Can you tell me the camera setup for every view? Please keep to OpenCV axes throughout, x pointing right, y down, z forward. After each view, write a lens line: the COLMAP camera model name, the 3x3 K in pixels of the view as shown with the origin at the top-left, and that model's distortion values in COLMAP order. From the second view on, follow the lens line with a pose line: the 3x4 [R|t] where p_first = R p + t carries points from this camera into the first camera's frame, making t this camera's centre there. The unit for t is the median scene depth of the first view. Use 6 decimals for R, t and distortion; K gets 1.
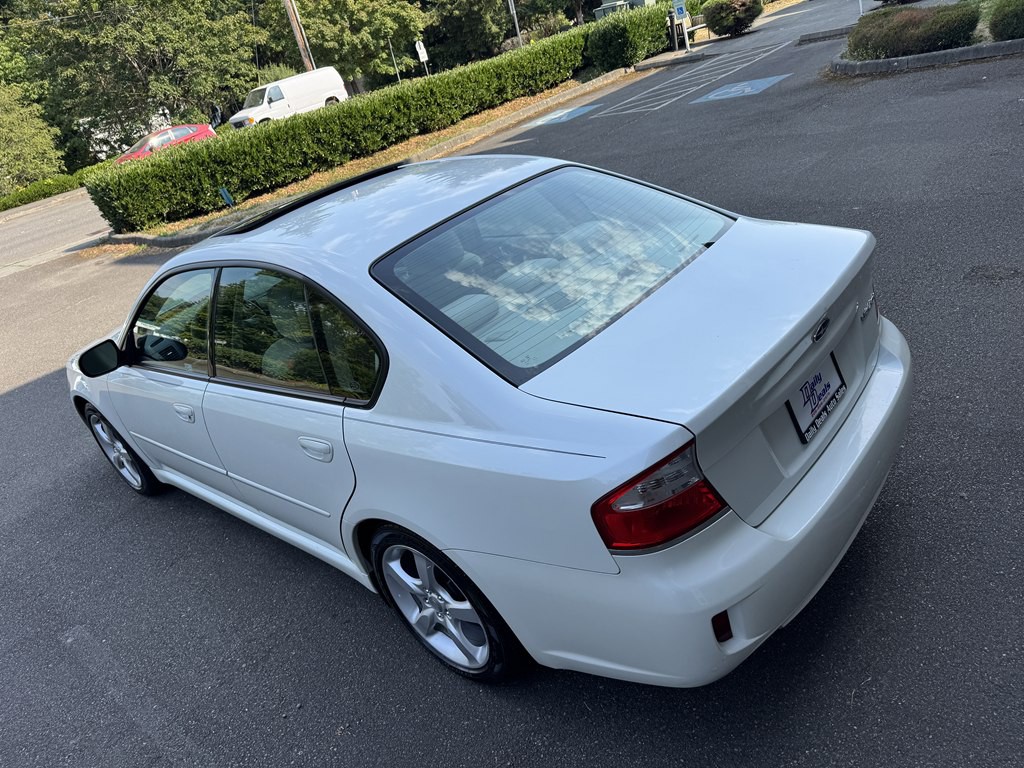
lens RADIAL K [[739.0, 0, 512.2], [0, 739.0, 389.5], [0, 0, 1]] dist [0.038501, -0.044395]
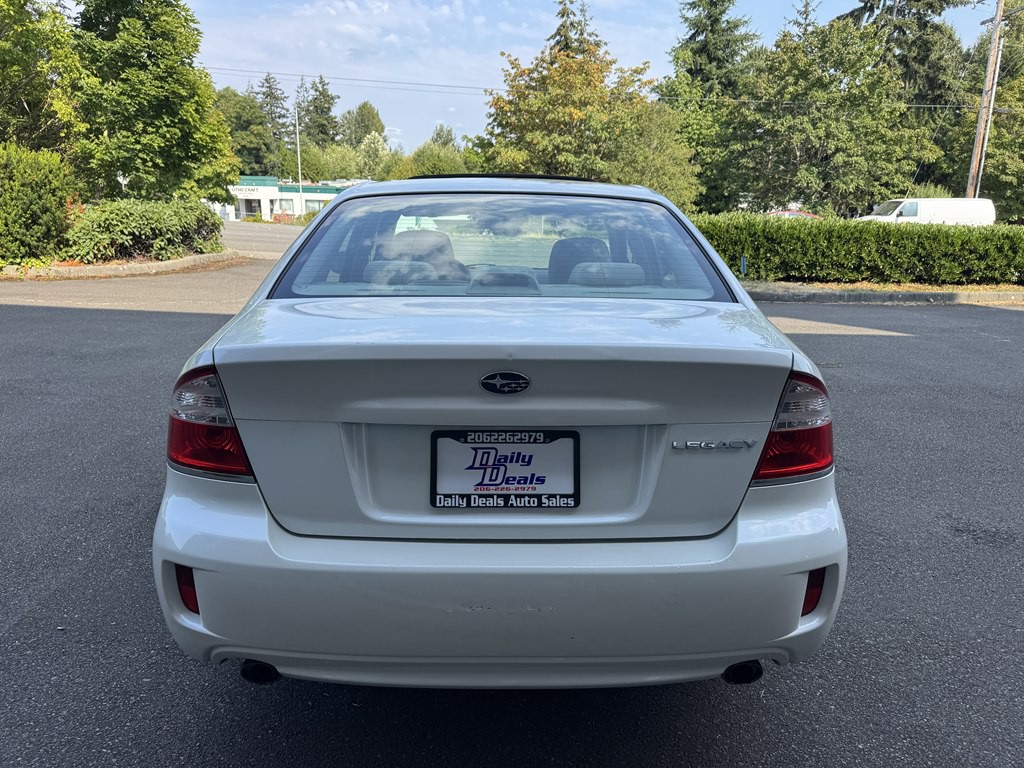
lens RADIAL K [[742.8, 0, 512.0], [0, 742.8, 378.0], [0, 0, 1]] dist [0.042226, -0.042896]
pose [[0.628457, 0.405825, -0.663587, 0.130516], [-0.496740, 0.865885, 0.059101, -0.018908], [0.598575, 0.292488, 0.745761, 0.059330]]
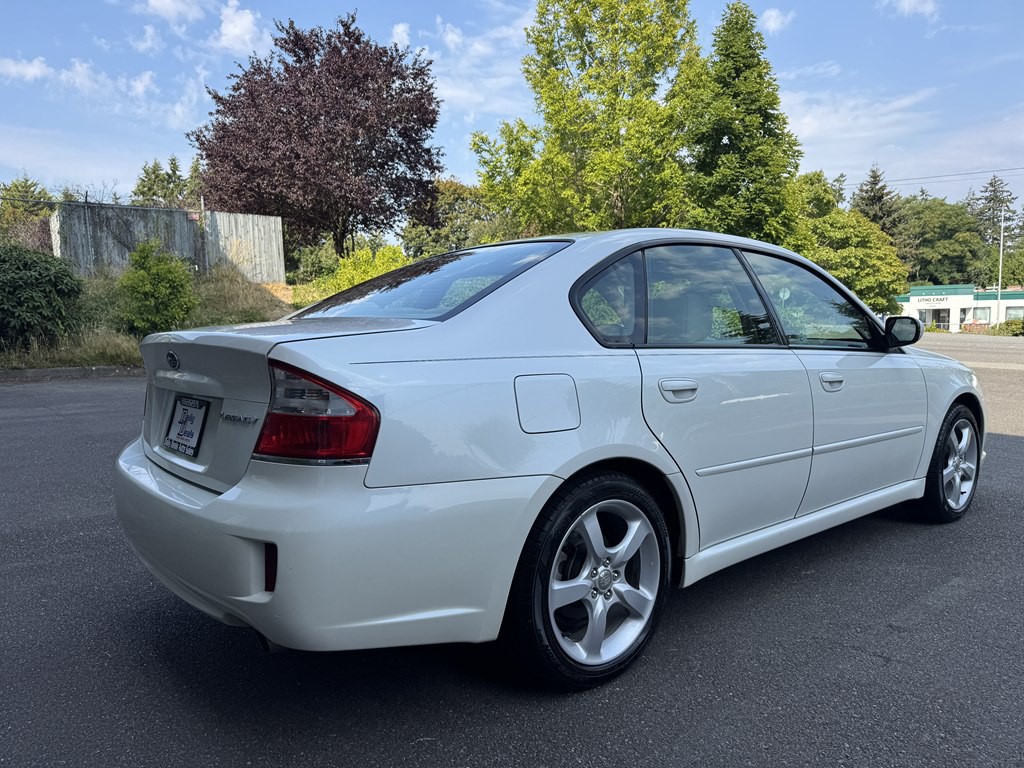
lens RADIAL K [[739.0, 0, 512.2], [0, 739.0, 389.5], [0, 0, 1]] dist [0.038501, -0.044395]
pose [[-0.197011, 0.321913, -0.926045, 0.191707], [-0.390682, 0.840543, 0.375306, -0.093270], [0.899197, 0.435728, -0.039831, 0.213329]]
